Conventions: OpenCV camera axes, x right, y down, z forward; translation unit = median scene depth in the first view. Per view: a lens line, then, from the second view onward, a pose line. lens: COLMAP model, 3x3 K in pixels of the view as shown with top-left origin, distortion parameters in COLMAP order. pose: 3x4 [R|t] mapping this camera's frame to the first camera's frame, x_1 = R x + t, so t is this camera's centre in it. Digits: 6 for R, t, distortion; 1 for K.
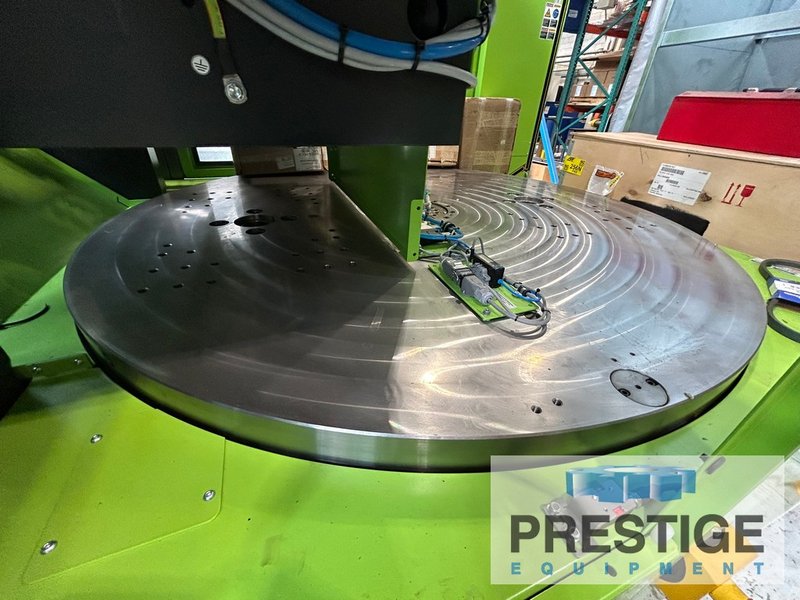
lens RADIAL K [[323.5, 0, 399.5], [0, 323.5, 300.2], [0, 0, 1]] dist [-0.000868, 0.000774]
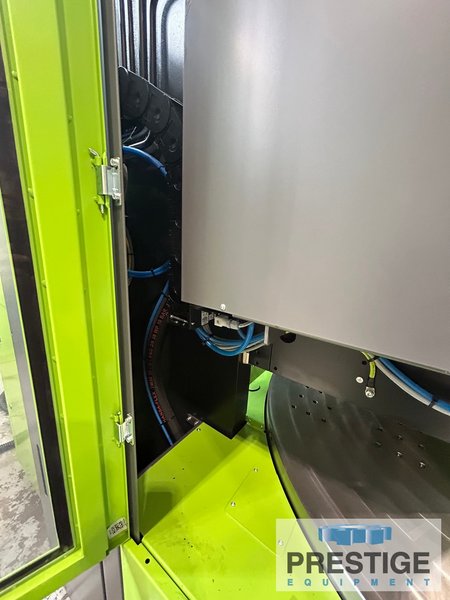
lens RADIAL K [[242.6, 0, 224.4], [0, 242.6, 300.1], [0, 0, 1]] dist [-0.000868, 0.000774]
pose [[0.532885, 0.210812, -0.819507, 0.149034], [-0.473152, 0.877154, -0.082026, -0.383044], [0.701541, 0.431462, 0.567169, -0.666147]]
